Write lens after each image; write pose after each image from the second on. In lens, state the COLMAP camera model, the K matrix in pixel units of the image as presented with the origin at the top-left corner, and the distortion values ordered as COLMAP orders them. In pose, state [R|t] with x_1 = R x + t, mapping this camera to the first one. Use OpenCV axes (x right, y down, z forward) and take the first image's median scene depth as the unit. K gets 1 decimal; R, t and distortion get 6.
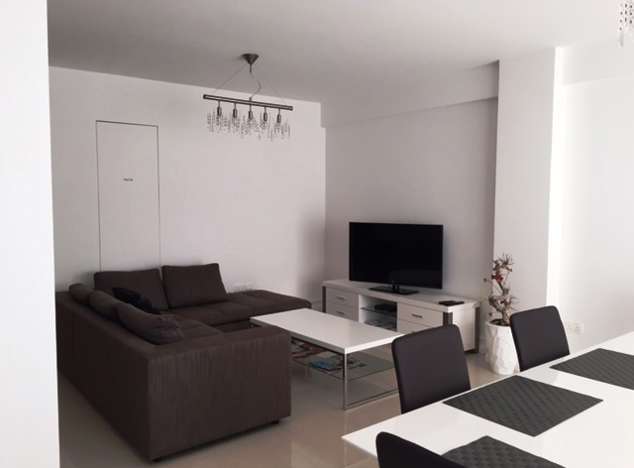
lens RADIAL K [[556.1, 0, 317.0], [0, 556.1, 234.0], [0, 0, 1]] dist [0.083029, 0.002893]
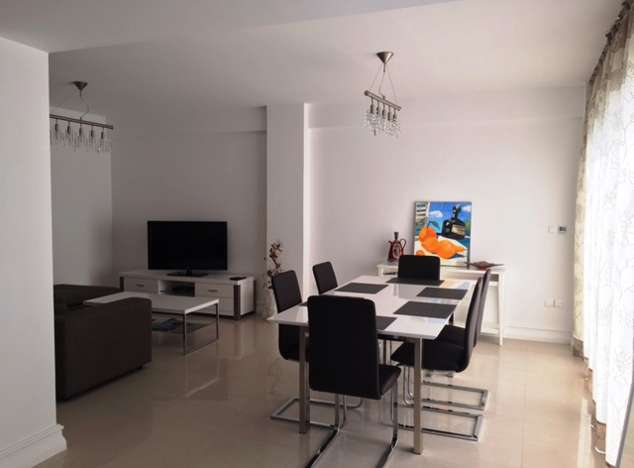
lens RADIAL K [[537.1, 0, 317.0], [0, 537.1, 234.0], [0, 0, 1]] dist [-0.001622, -0.001267]
pose [[0.869095, -0.026670, 0.493926, -0.243603], [0.030295, 0.999541, 0.000665, 0.021042], [-0.493717, 0.014385, 0.869503, -0.240425]]
